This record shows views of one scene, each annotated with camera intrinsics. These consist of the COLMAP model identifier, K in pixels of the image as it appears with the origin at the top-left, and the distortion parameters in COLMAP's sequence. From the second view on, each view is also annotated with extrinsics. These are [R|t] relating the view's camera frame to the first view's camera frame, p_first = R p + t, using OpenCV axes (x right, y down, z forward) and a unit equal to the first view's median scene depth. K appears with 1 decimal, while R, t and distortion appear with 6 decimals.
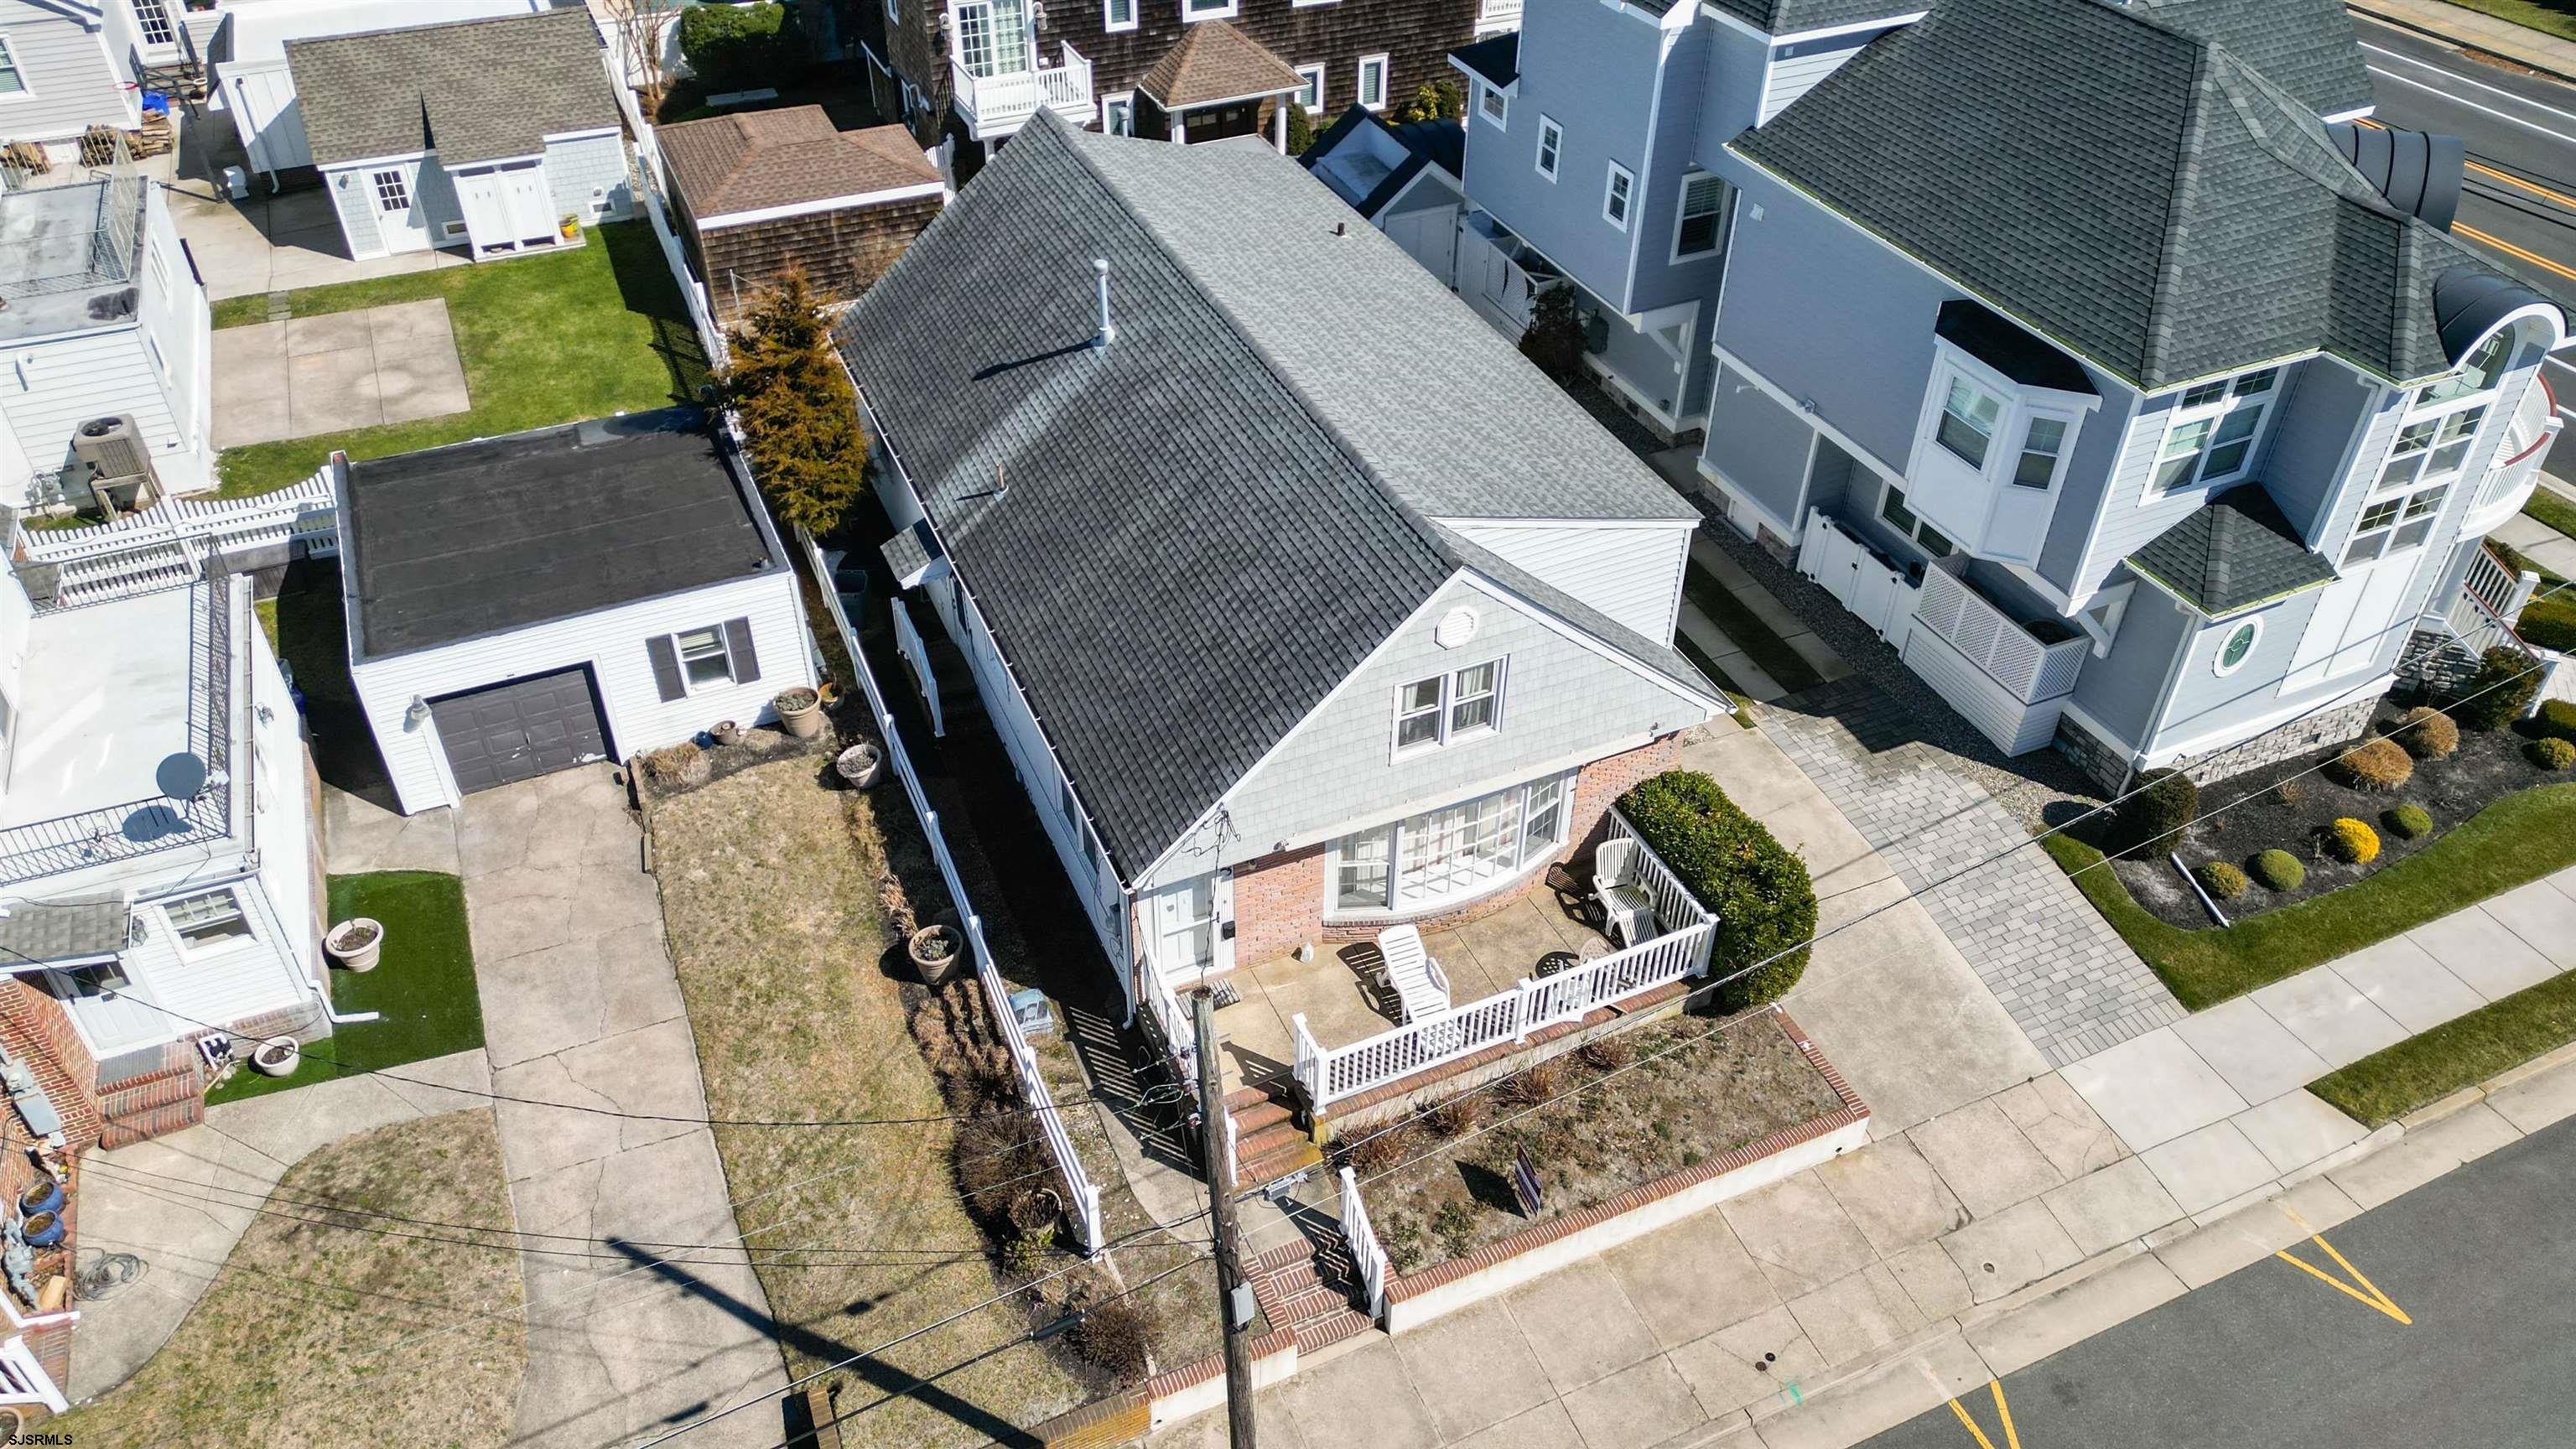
lens RADIAL K [[1805.5, 0, 1275.8], [0, 1805.5, 705.3], [0, 0, 1]] dist [0.086166, -0.086595]
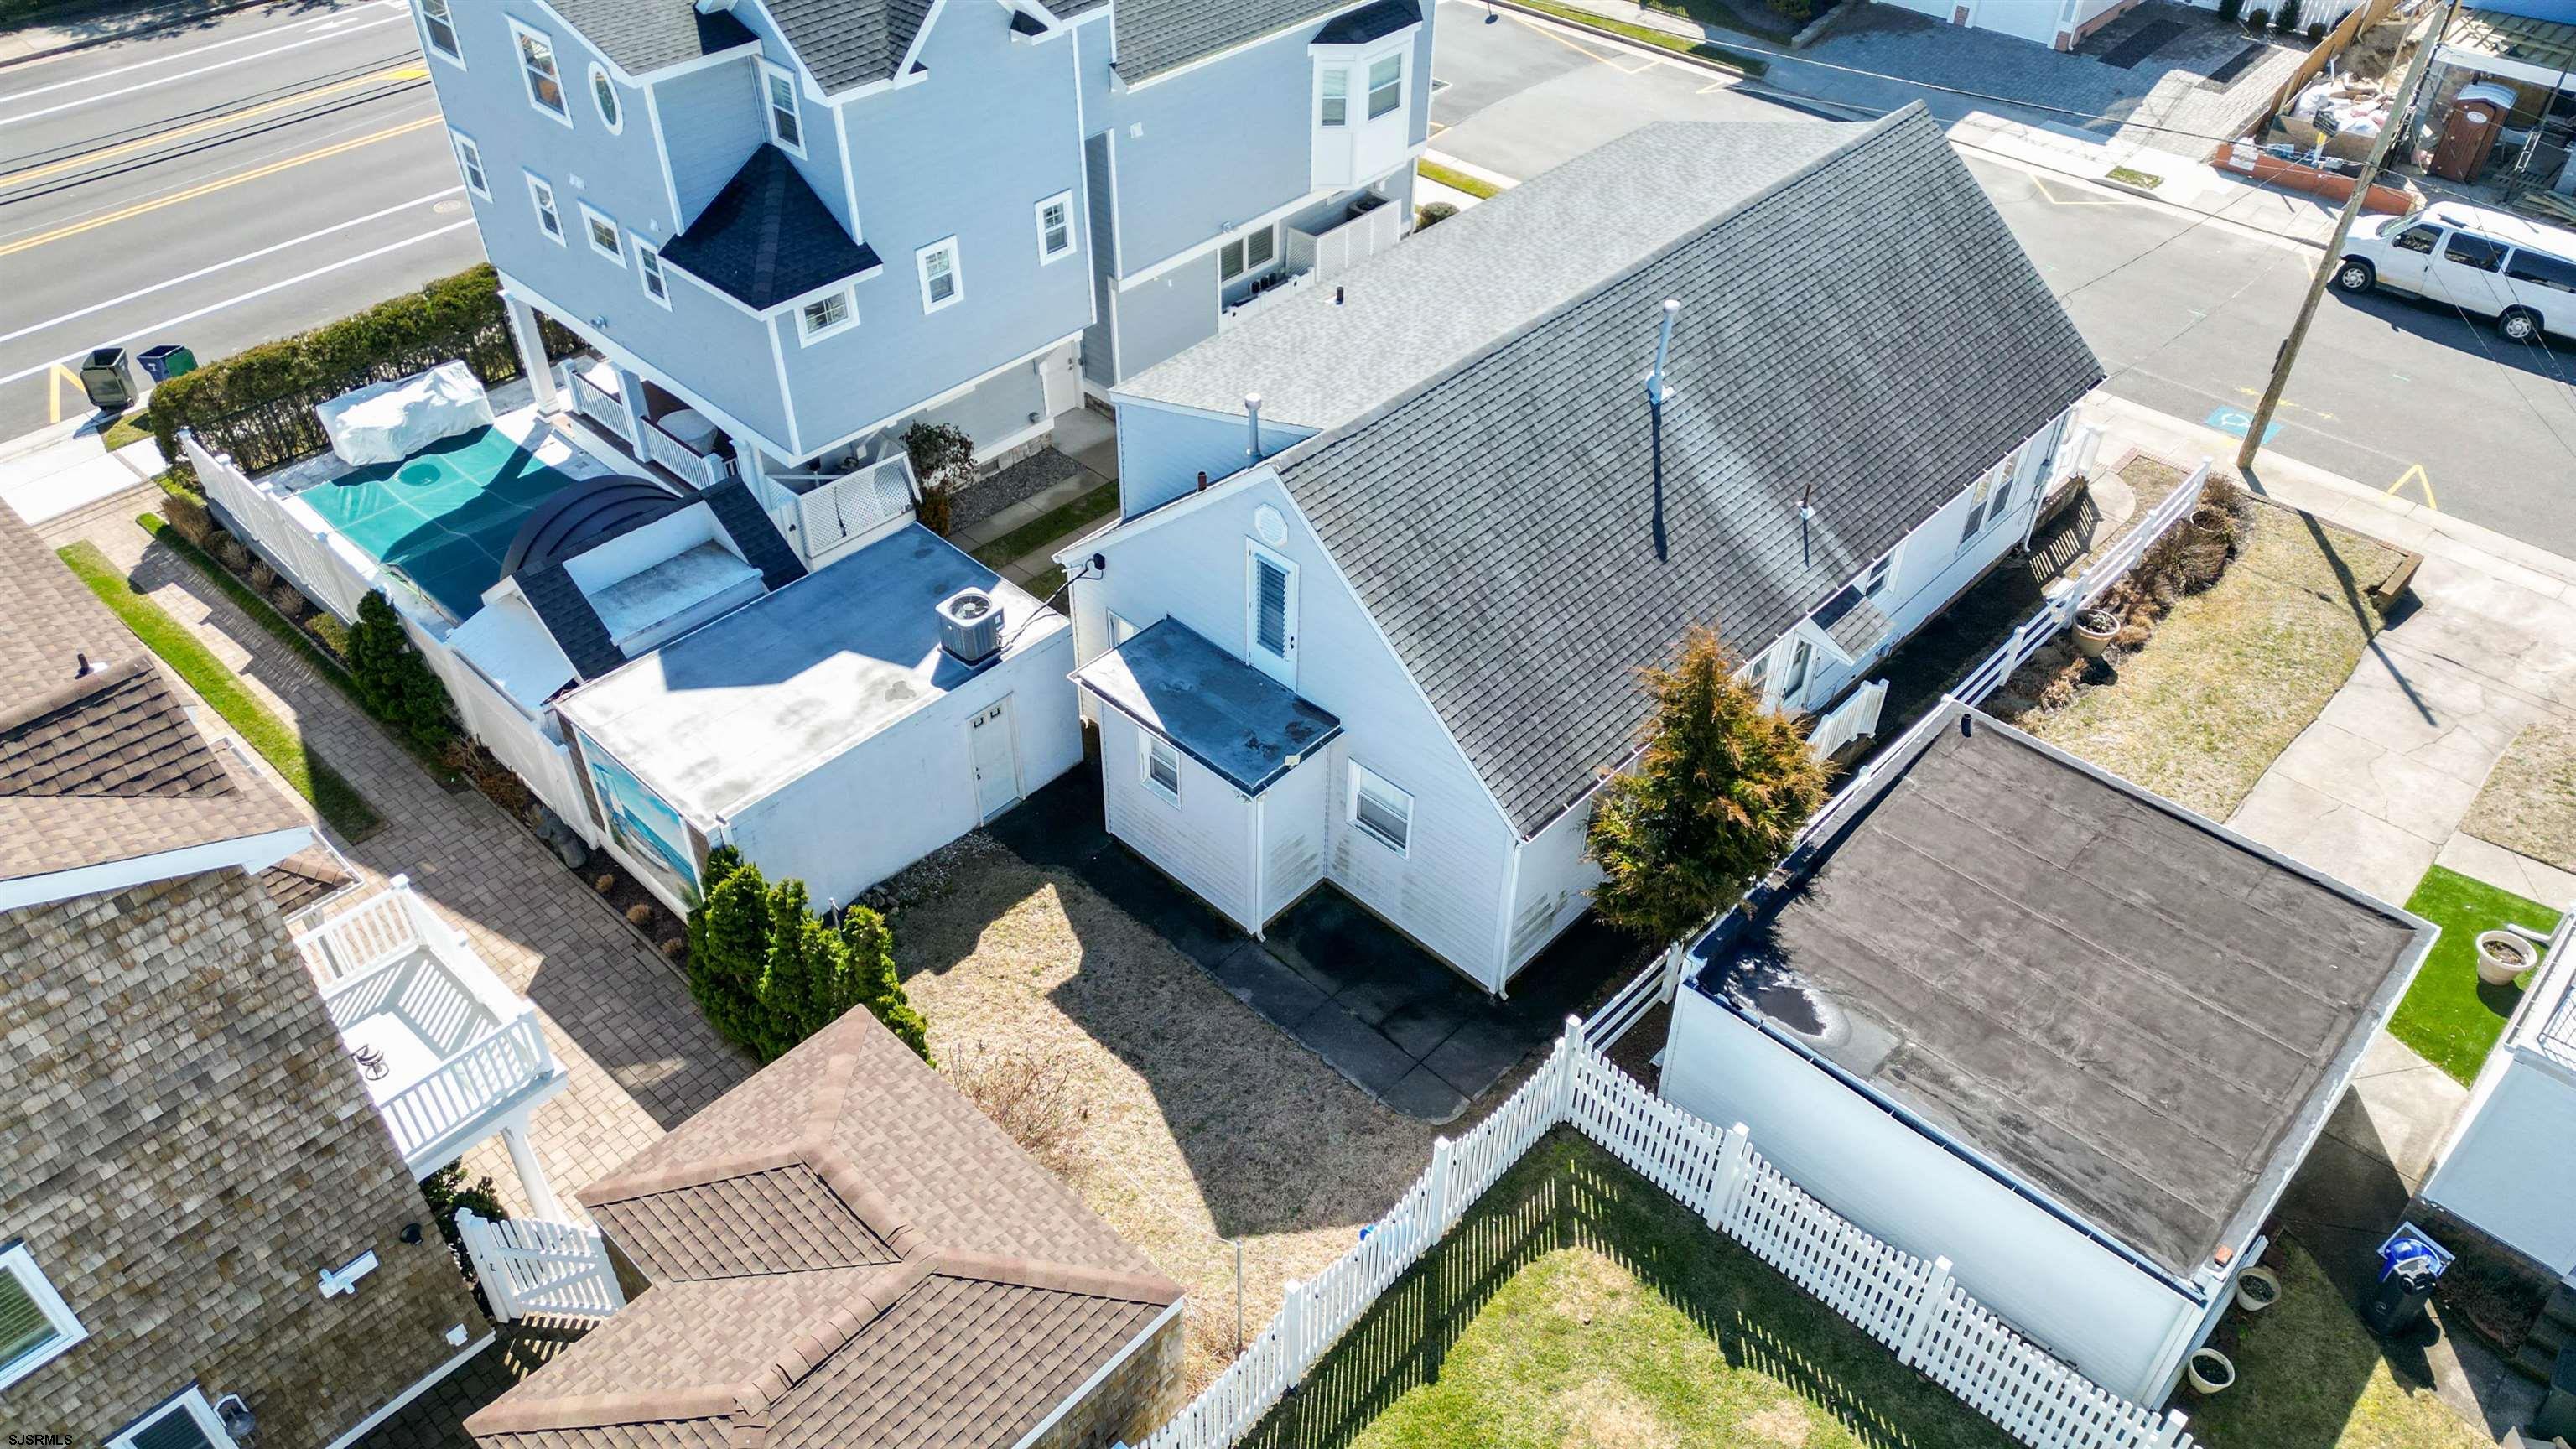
lens RADIAL K [[1805.5, 0, 1275.8], [0, 1805.5, 705.3], [0, 0, 1]] dist [0.086166, -0.086595]
pose [[-0.383050, -0.594642, 0.706876, -0.779410], [0.568839, 0.451083, 0.687711, -0.884147], [-0.727801, 0.665526, 0.165468, 1.101193]]
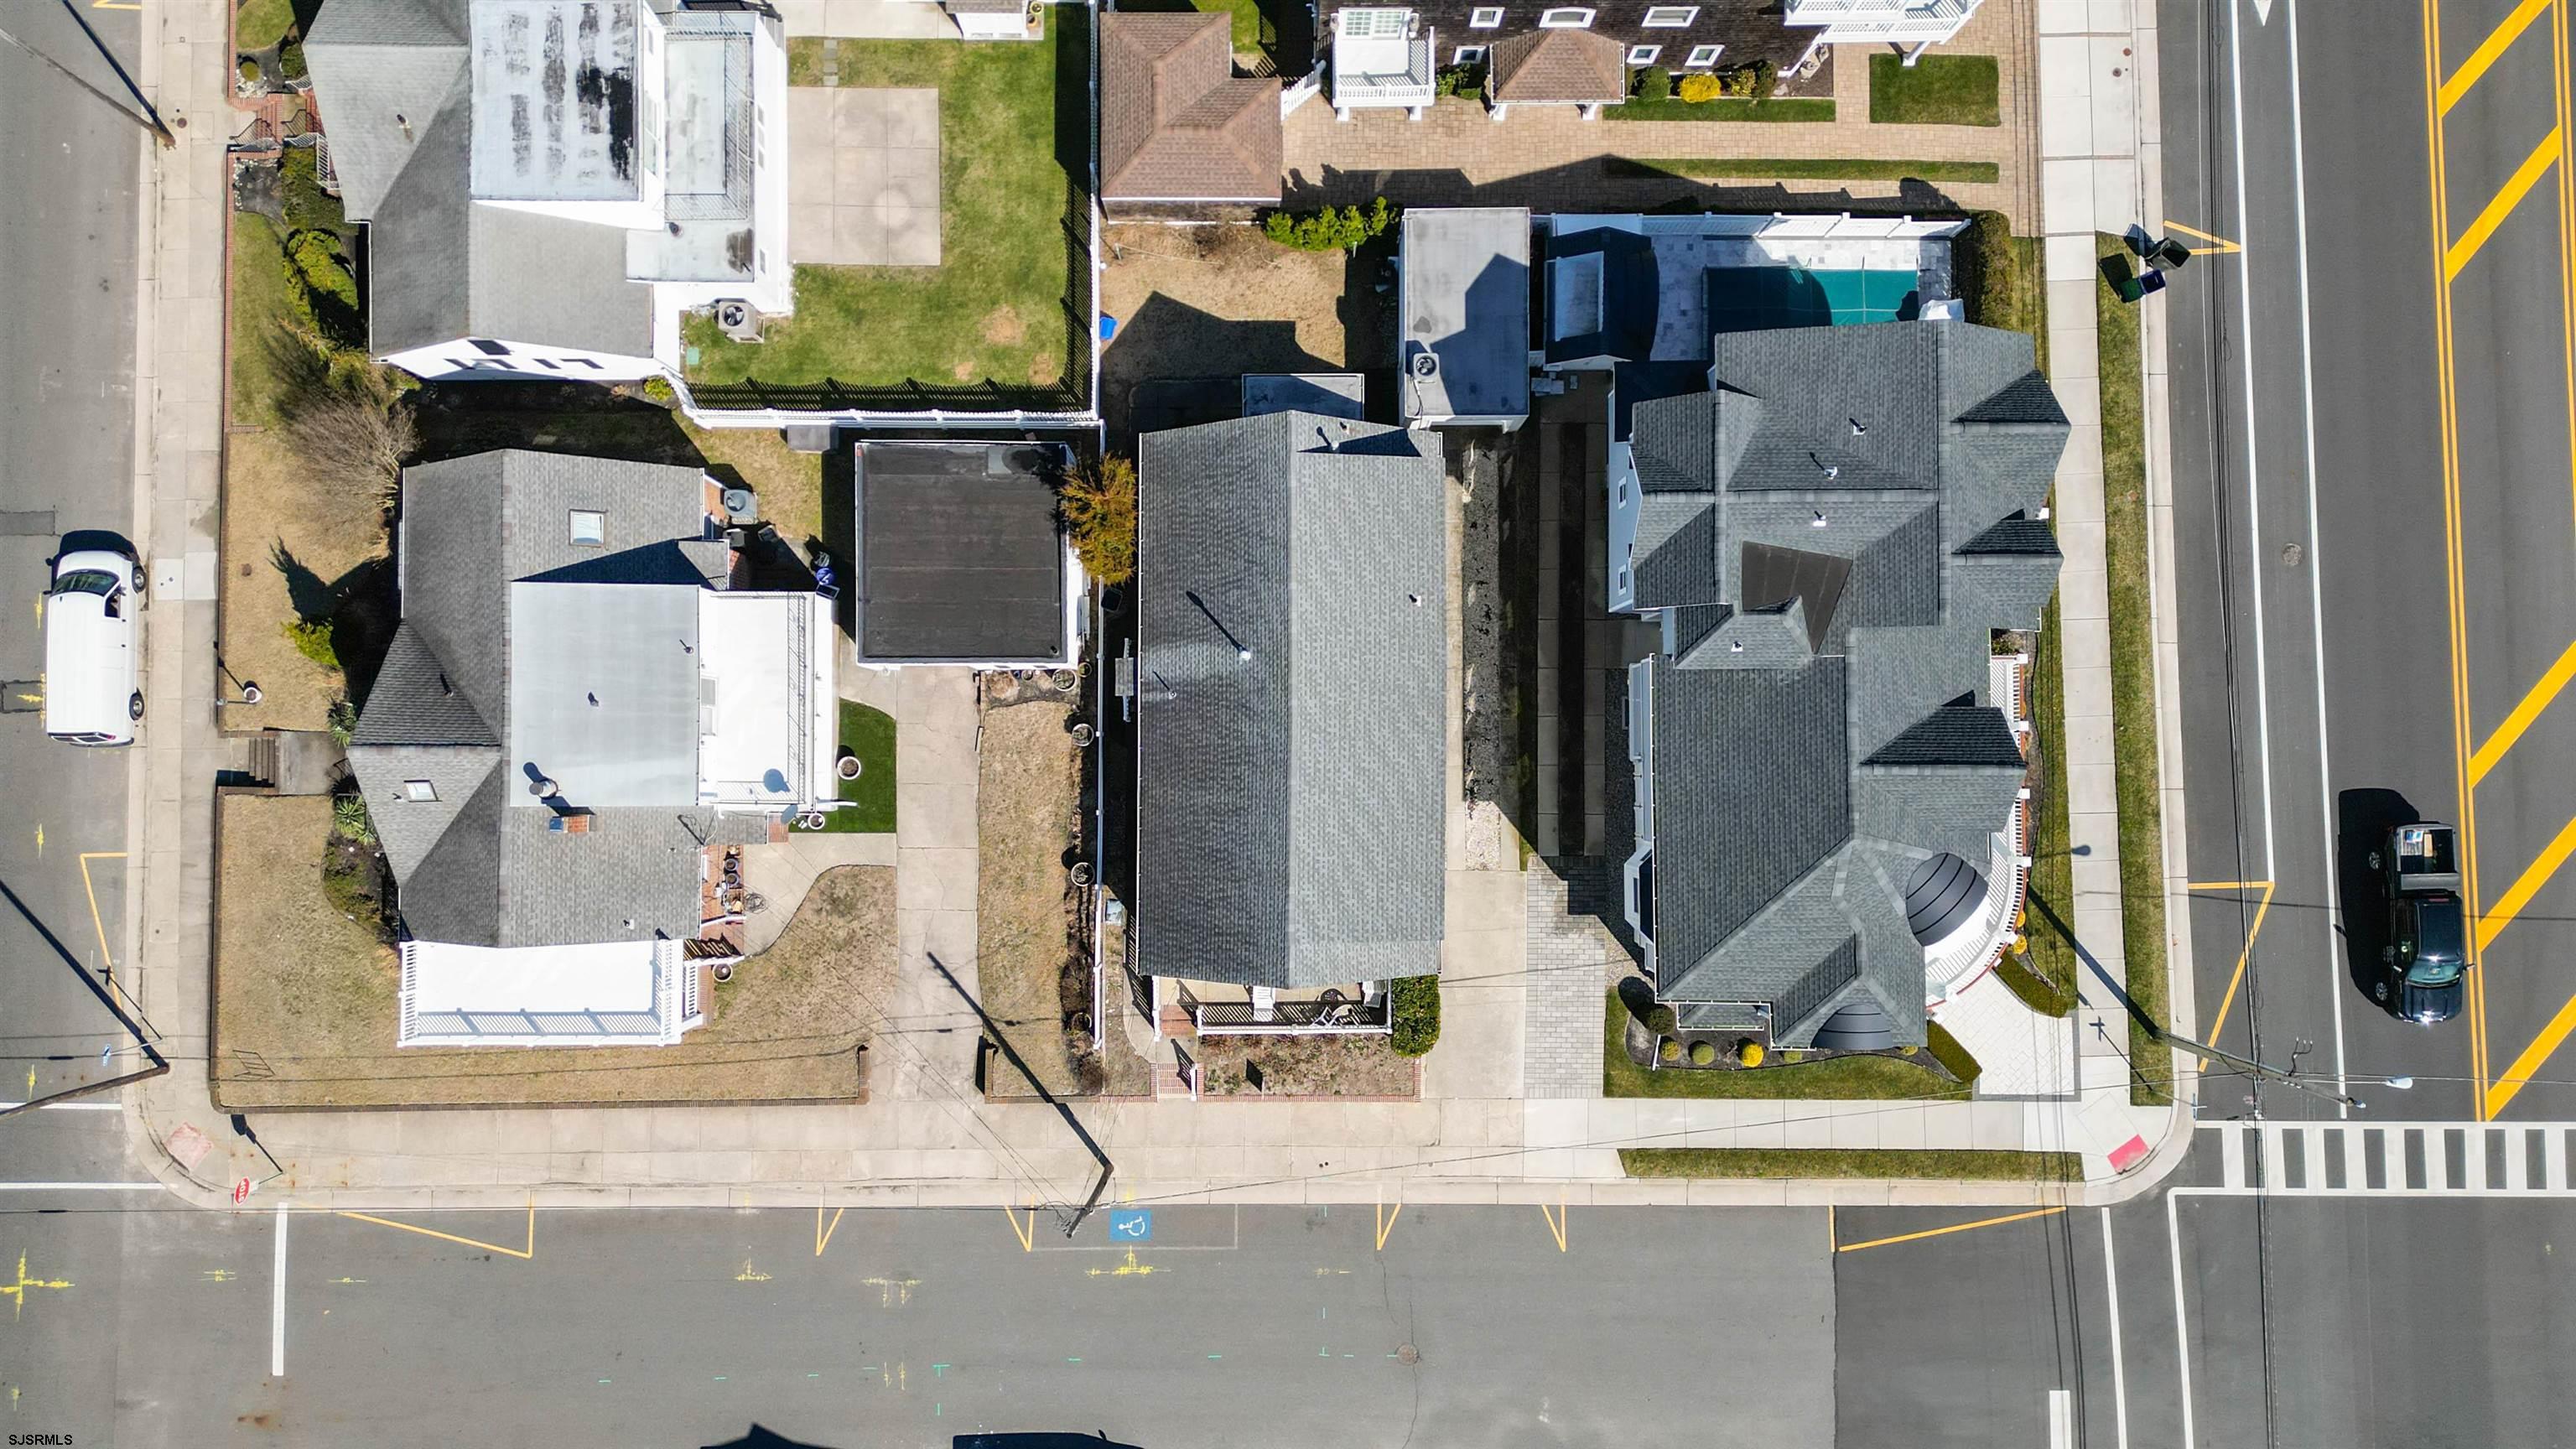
lens RADIAL K [[1810.0, 0, 1268.2], [0, 1810.0, 705.6], [0, 0, 1]] dist [0.116946, -0.109643]
pose [[0.914944, 0.403293, -0.015246, -0.025281], [-0.249339, 0.594569, 0.764407, -1.574810], [0.317344, -0.695588, 0.644554, -0.201251]]
